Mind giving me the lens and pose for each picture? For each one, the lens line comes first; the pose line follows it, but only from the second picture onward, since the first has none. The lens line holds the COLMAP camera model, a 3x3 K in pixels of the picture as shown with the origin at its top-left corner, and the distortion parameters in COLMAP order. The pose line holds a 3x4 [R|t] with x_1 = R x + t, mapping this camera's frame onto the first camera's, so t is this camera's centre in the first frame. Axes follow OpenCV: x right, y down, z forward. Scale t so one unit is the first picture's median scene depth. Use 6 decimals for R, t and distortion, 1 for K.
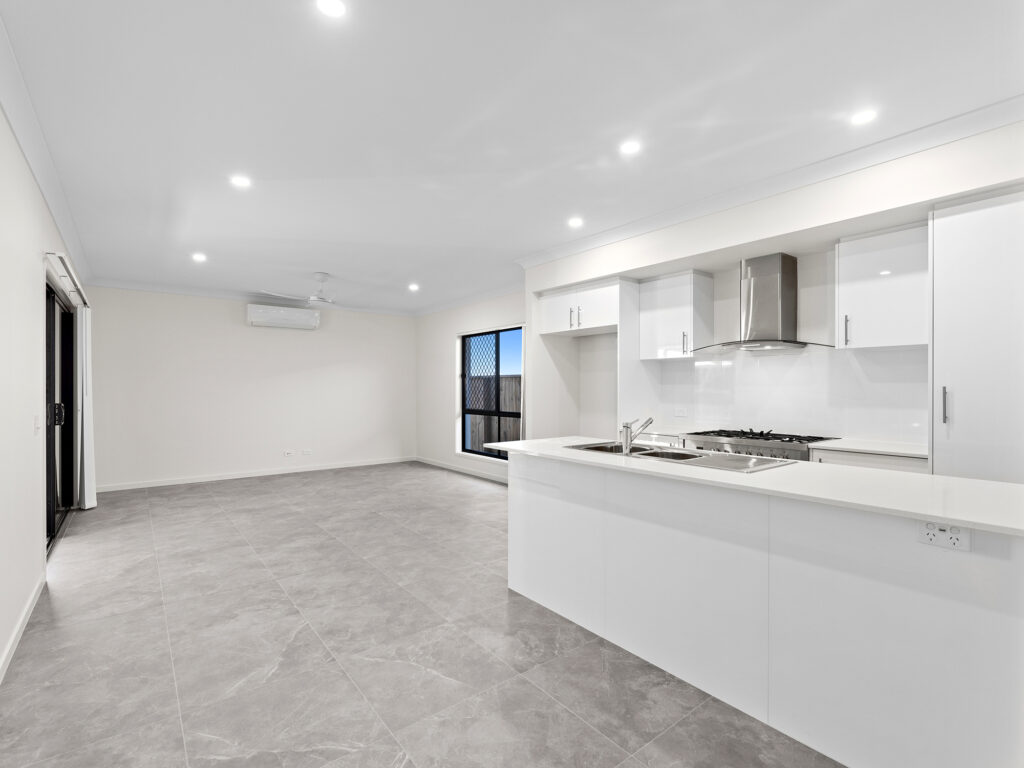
lens RADIAL K [[468.6, 0, 502.4], [0, 468.6, 384.4], [0, 0, 1]] dist [0.001199, 0.000484]
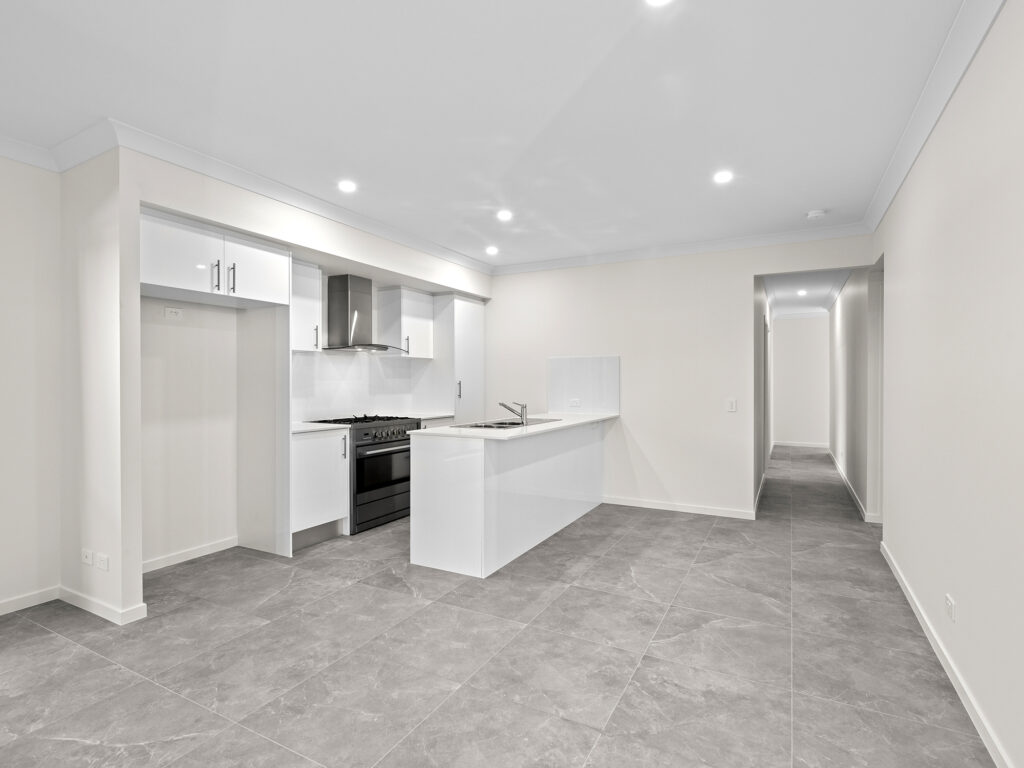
lens RADIAL K [[509.3, 0, 506.3], [0, 509.3, 385.2], [0, 0, 1]] dist [-0.003102, -0.000440]
pose [[-0.381962, -0.005062, 0.924164, -1.280757], [-0.004556, 0.999983, 0.003595, 0.013830], [-0.924167, -0.002837, -0.381979, 1.727865]]
